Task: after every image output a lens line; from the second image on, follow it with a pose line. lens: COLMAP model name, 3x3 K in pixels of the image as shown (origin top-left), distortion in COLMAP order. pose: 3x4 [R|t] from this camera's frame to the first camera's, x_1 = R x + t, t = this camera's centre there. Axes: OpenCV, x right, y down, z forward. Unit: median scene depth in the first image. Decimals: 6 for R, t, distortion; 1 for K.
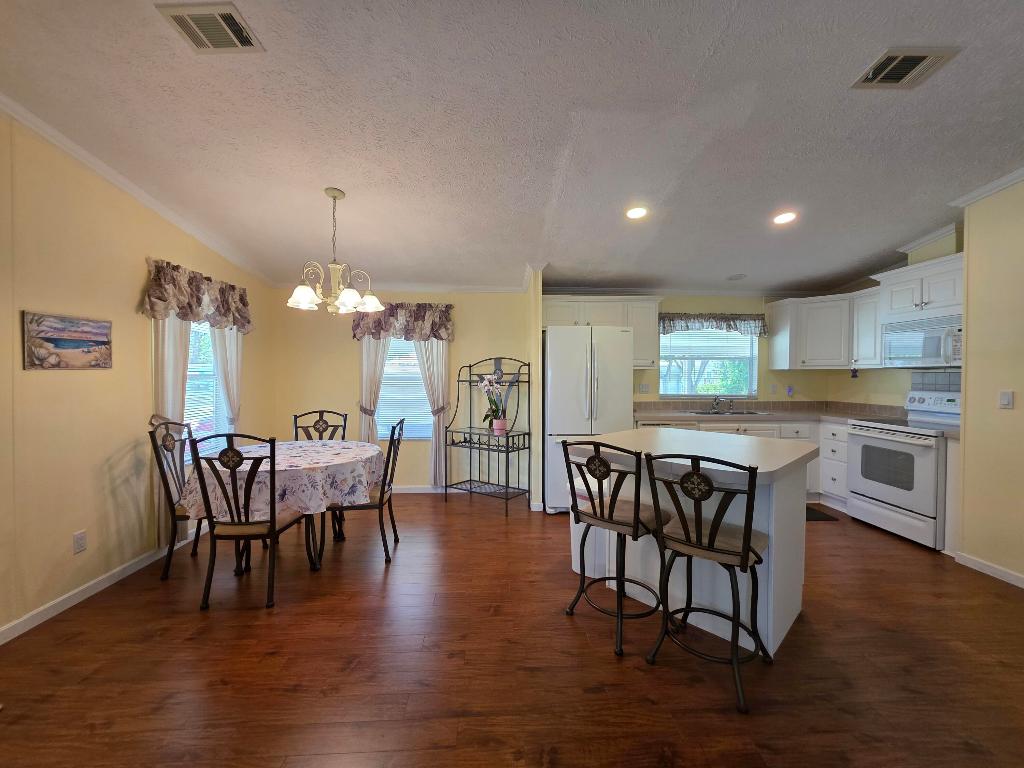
lens RADIAL K [[407.4, 0, 516.2], [0, 407.4, 382.1], [0, 0, 1]] dist [0.000789, 0.000019]
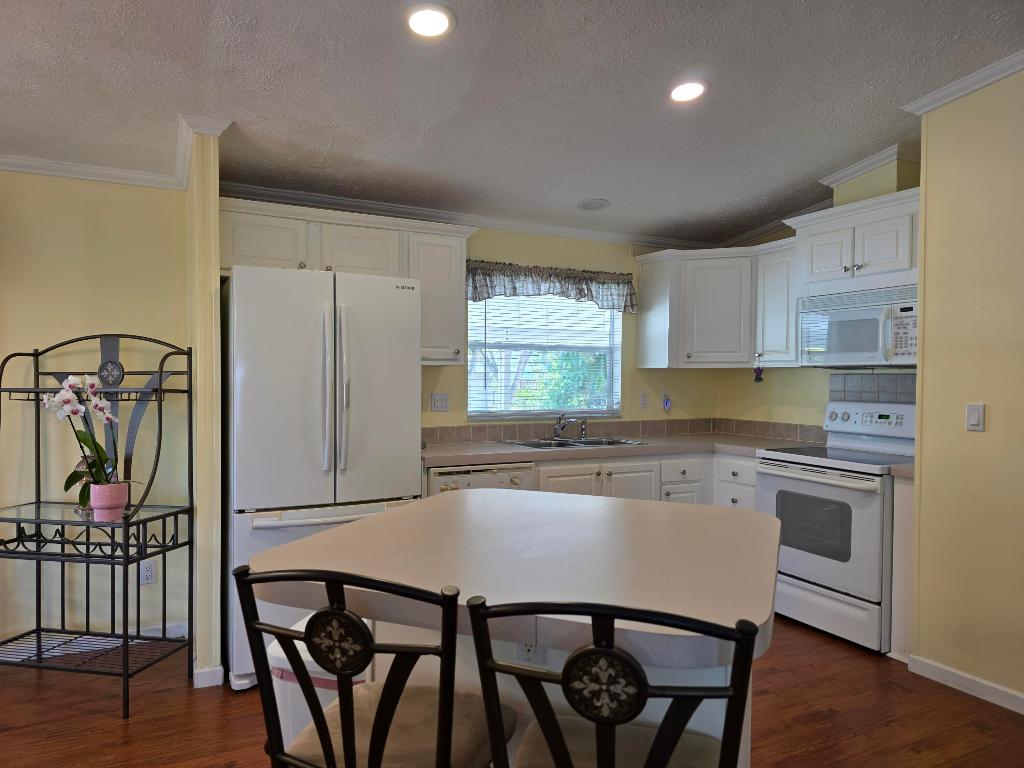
lens RADIAL K [[684.3, 0, 500.8], [0, 684.3, 387.6], [0, 0, 1]] dist [0.050558, -0.002850]
pose [[0.918736, -0.003731, 0.394855, 0.045209], [0.002661, 0.999991, 0.003257, -0.006622], [-0.394863, -0.001941, 0.918738, 0.189196]]
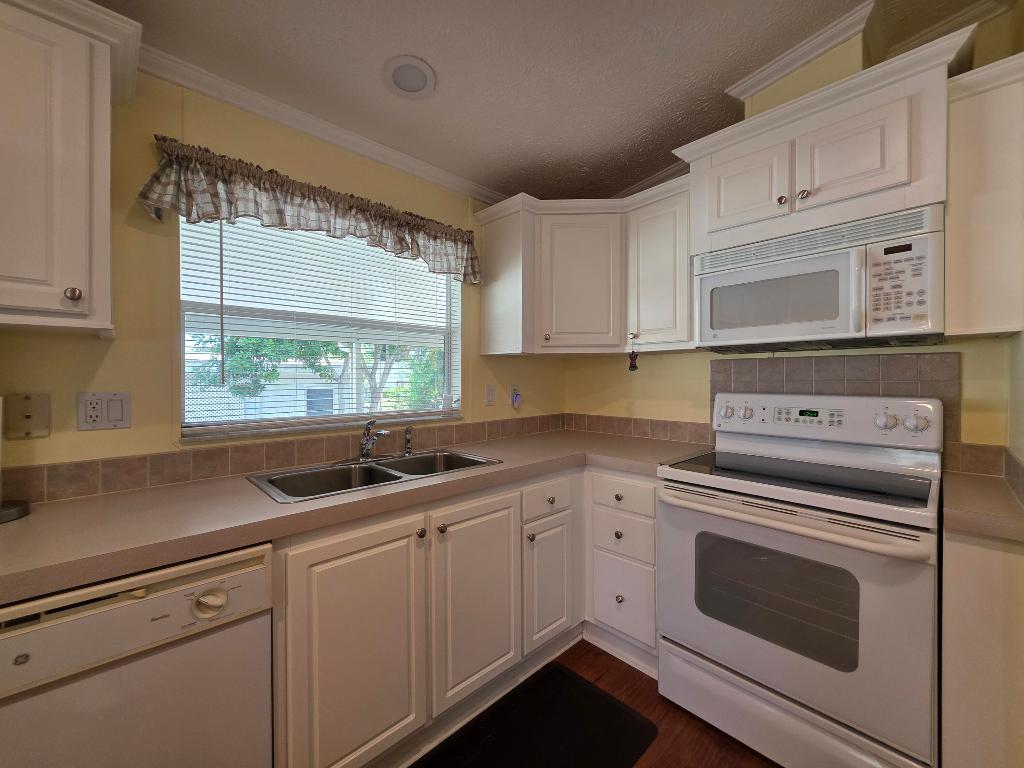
lens RADIAL K [[410.3, 0, 509.9], [0, 410.3, 381.7], [0, 0, 1]] dist [0.001669, 0.000037]
pose [[0.768243, -0.010318, 0.640075, 0.423309], [0.015173, 0.999883, -0.002092, 0.002349], [-0.639978, 0.011319, 0.768310, 0.763996]]
